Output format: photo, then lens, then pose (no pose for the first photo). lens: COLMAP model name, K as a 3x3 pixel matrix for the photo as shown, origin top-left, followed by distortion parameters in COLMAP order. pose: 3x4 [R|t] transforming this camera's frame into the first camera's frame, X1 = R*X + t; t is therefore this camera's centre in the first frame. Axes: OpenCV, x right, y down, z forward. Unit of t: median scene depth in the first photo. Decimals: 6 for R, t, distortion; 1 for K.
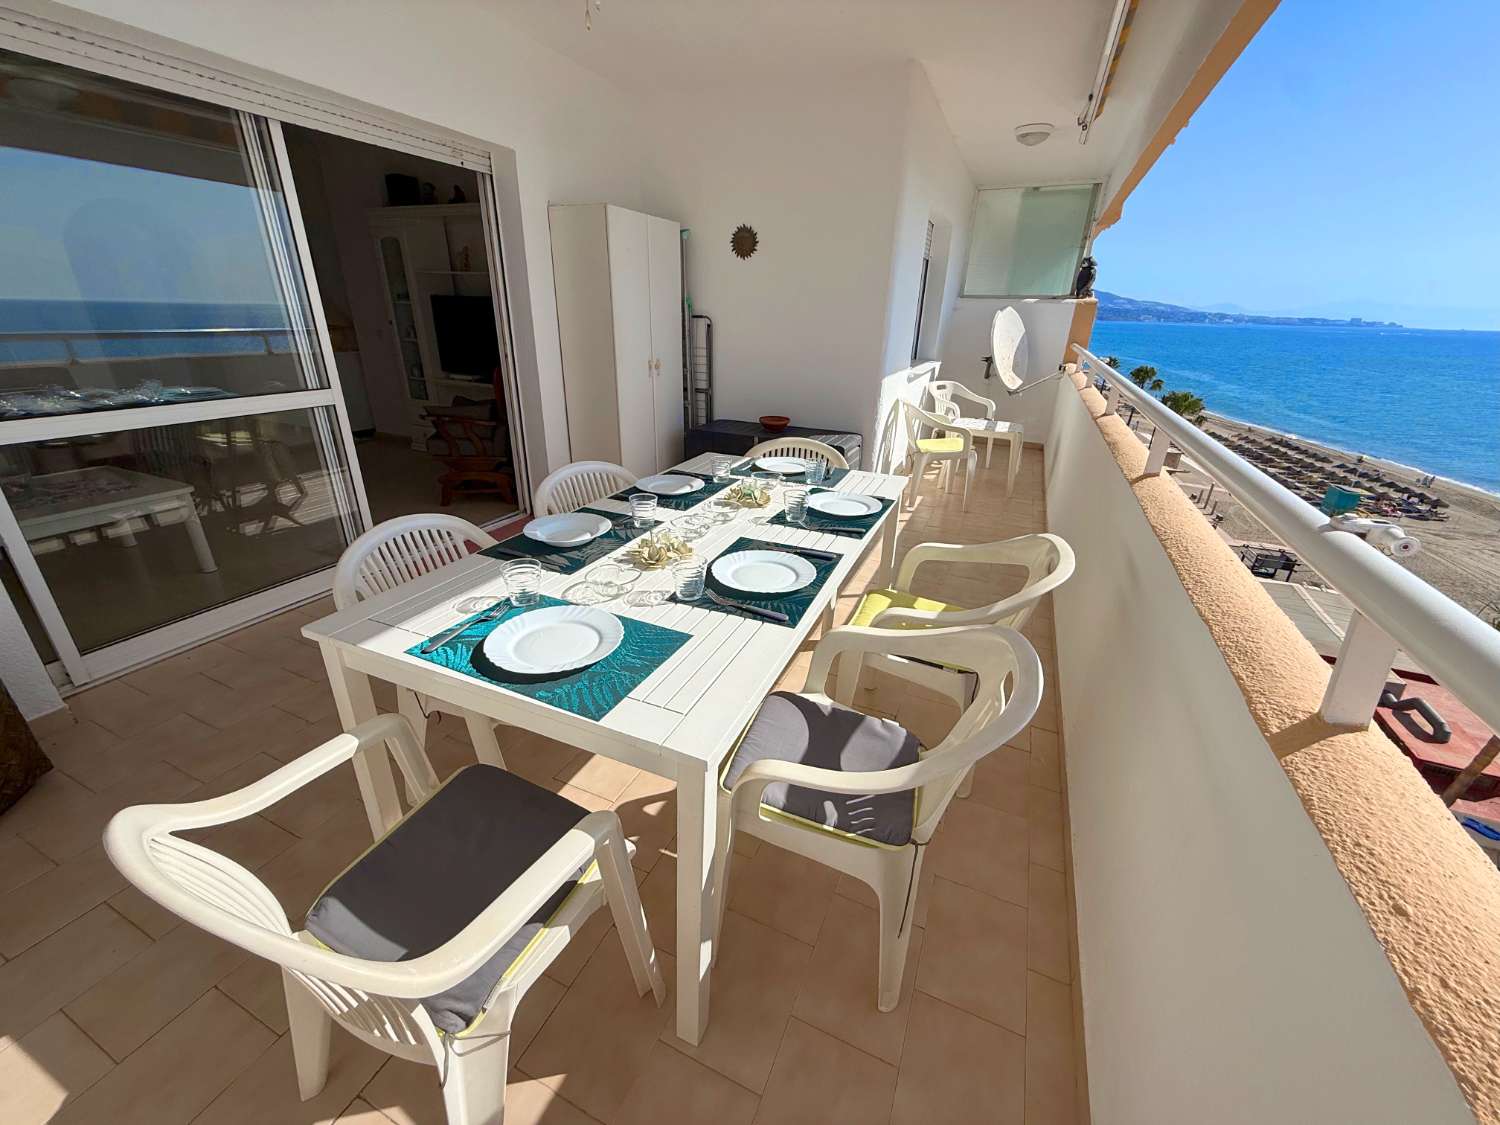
lens RADIAL K [[595.2, 0, 745.0], [0, 595.2, 563.9], [0, 0, 1]] dist [0.000800, -0.000346]
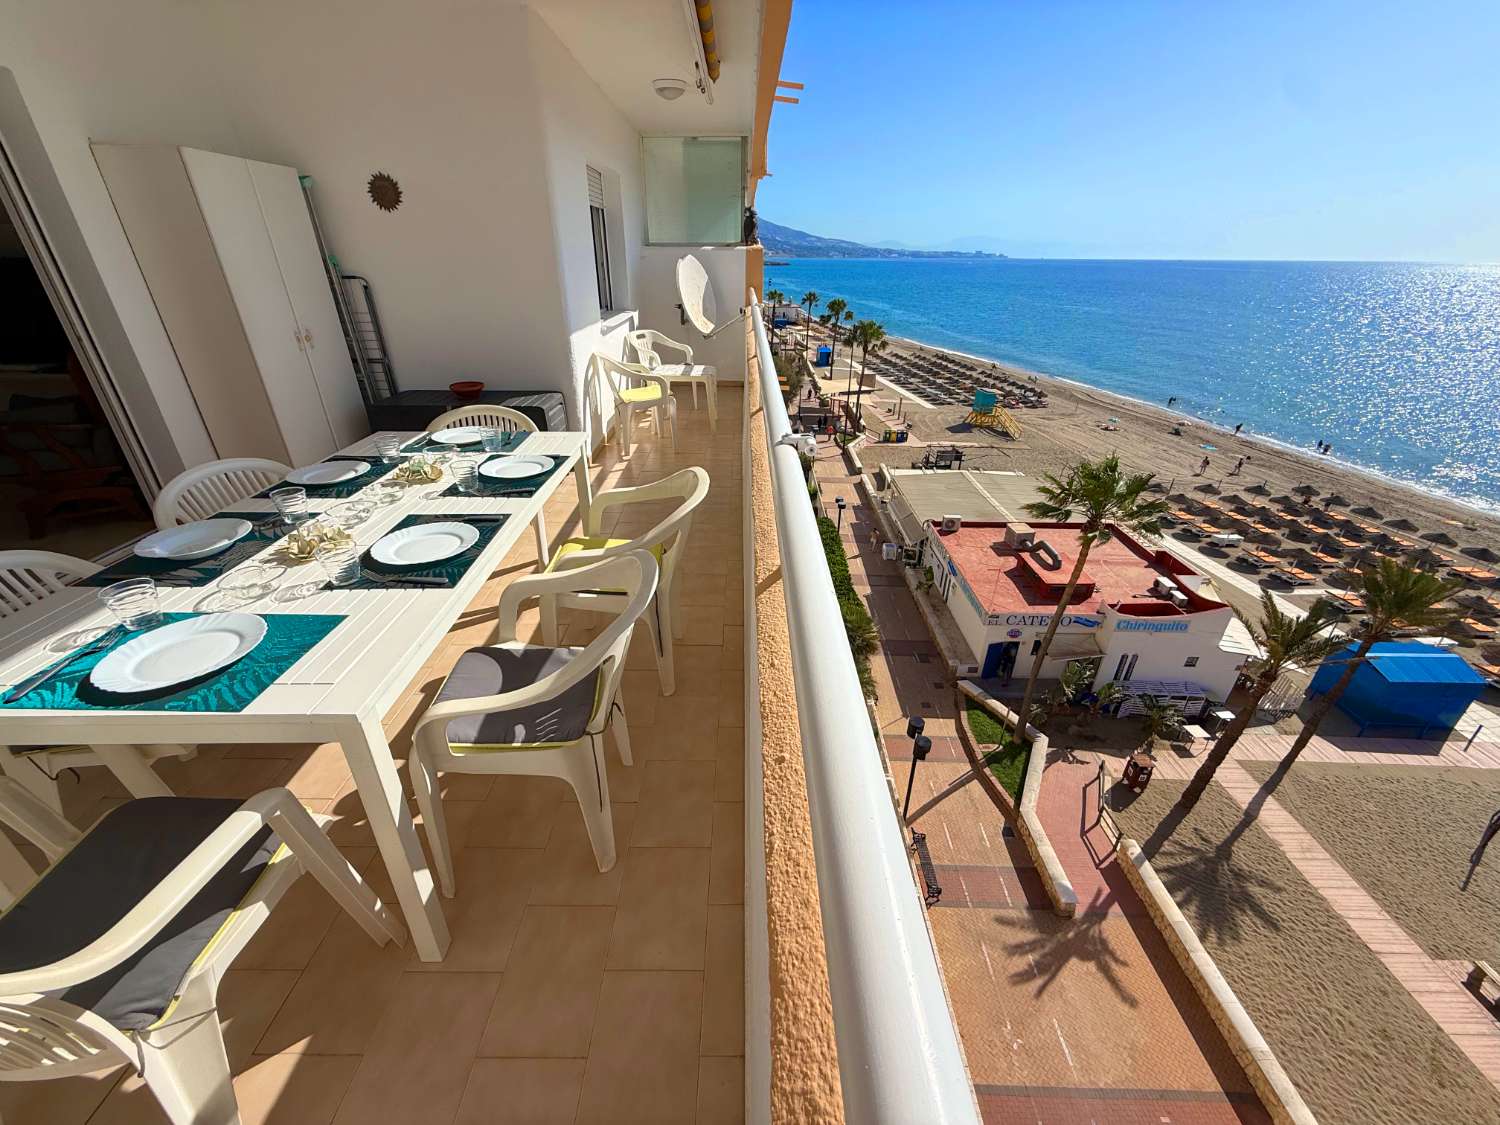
lens RADIAL K [[595.2, 0, 744.8], [0, 595.2, 563.0], [0, 0, 1]] dist [0.000800, -0.000346]
pose [[0.911226, -0.205476, 0.356996, 0.063475], [0.176527, 0.977874, 0.112254, 0.010892], [-0.372163, -0.039269, 0.927336, -0.079928]]
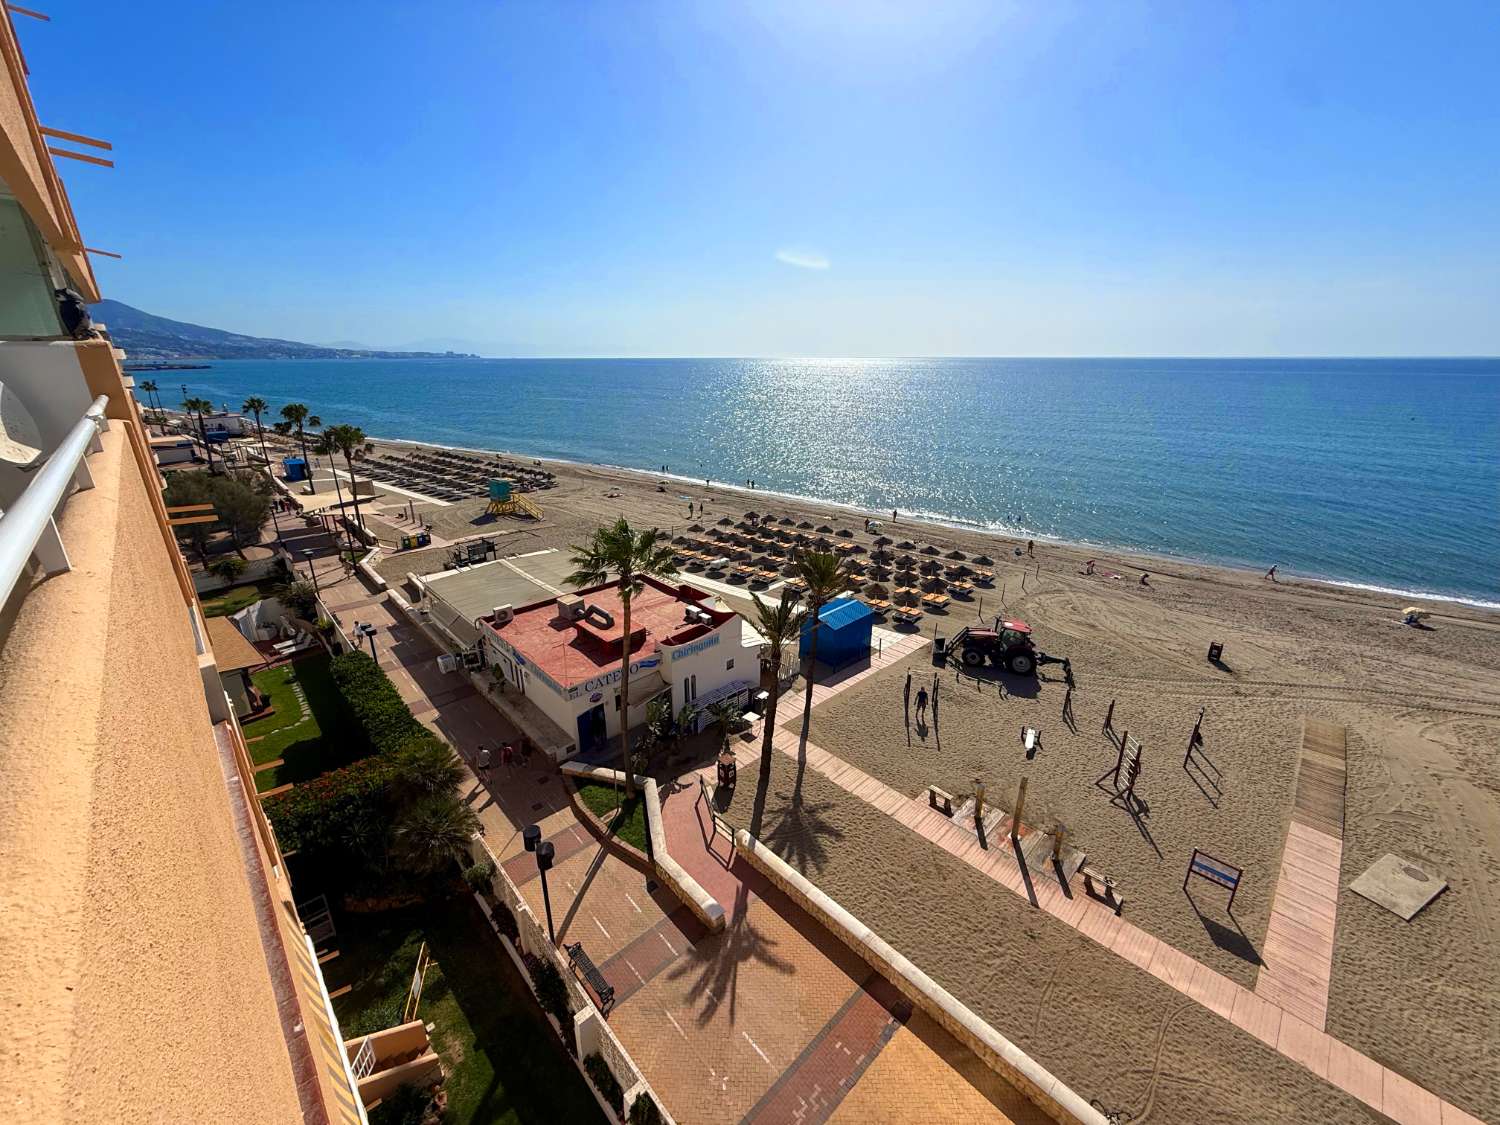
lens RADIAL K [[595.2, 0, 743.3], [0, 595.2, 564.5], [0, 0, 1]] dist [0.000800, -0.000346]
pose [[0.367453, -0.330003, 0.869526, 0.164365], [0.375384, 0.908019, 0.185978, 0.017771], [-0.850920, 0.258068, 0.457532, -0.063662]]
